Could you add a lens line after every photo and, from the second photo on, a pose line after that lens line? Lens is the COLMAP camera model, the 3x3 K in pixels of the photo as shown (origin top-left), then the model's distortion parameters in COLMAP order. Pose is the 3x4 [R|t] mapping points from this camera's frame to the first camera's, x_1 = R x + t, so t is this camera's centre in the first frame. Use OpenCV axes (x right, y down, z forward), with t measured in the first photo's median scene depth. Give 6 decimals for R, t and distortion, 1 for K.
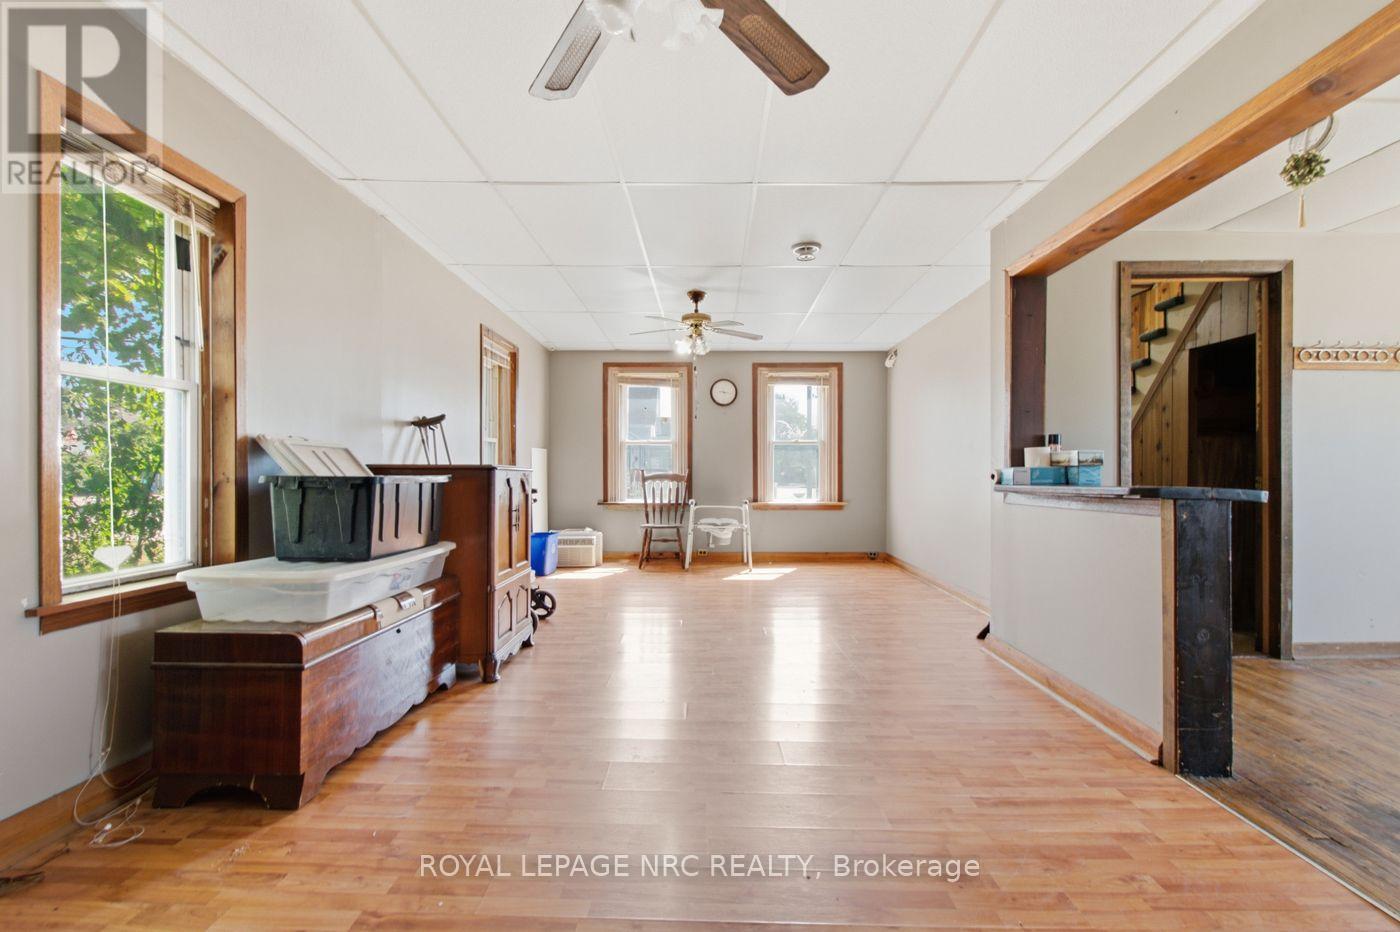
lens RADIAL K [[649.3, 0, 700.0], [0, 649.3, 466.0], [0, 0, 1]] dist [0.000170, -0.000821]
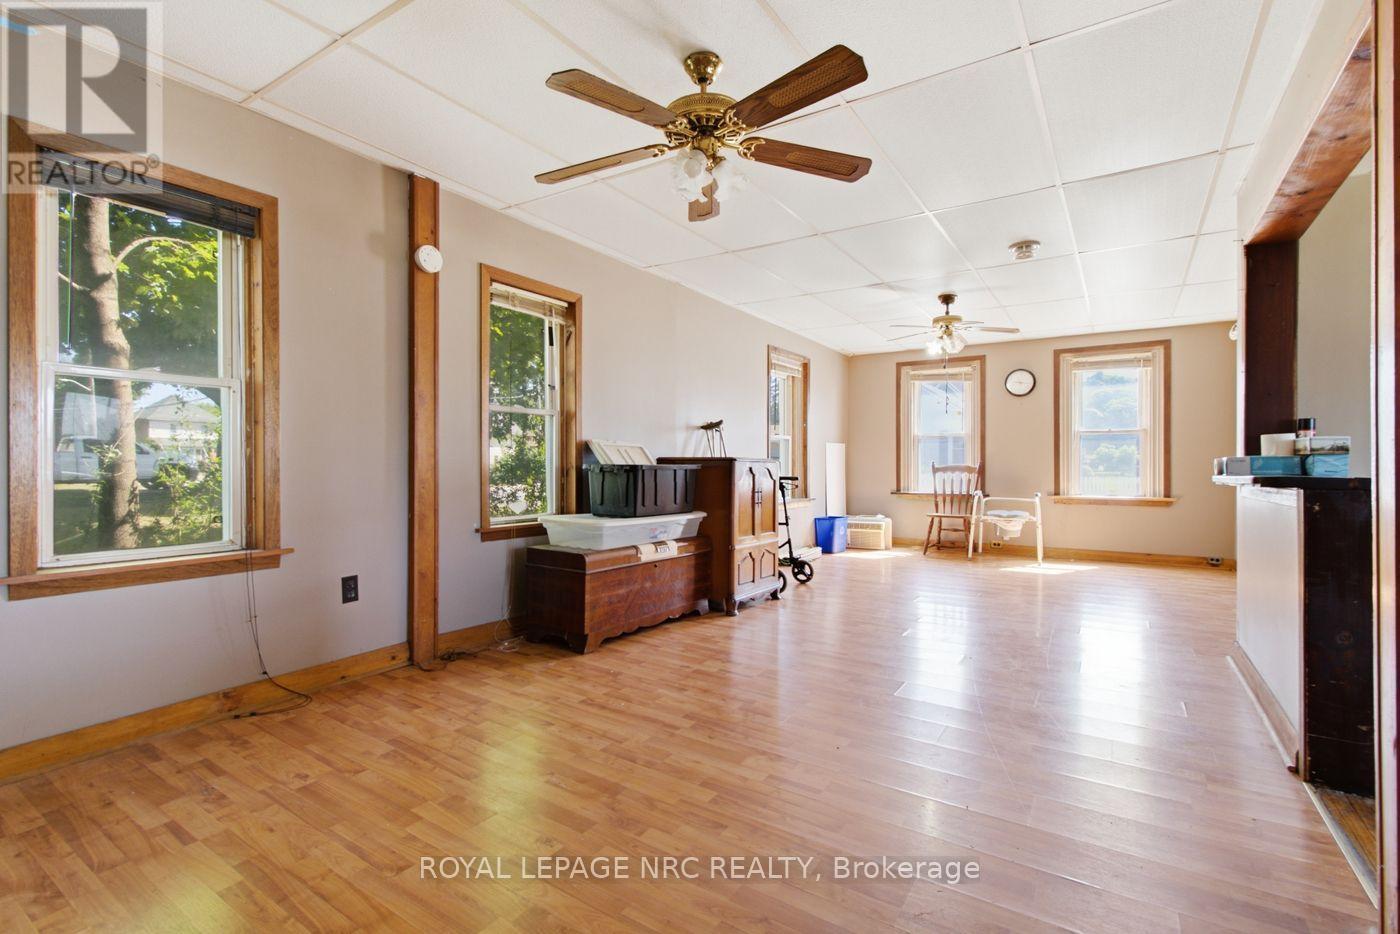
lens RADIAL K [[638.7, 0, 700.6], [0, 638.7, 455.8], [0, 0, 1]] dist [-0.000575, -0.000244]
pose [[0.844418, -0.007322, -0.535635, 0.348521], [0.004314, 0.999967, -0.006867, 0.003905], [0.535667, 0.003488, 0.844422, -0.175492]]
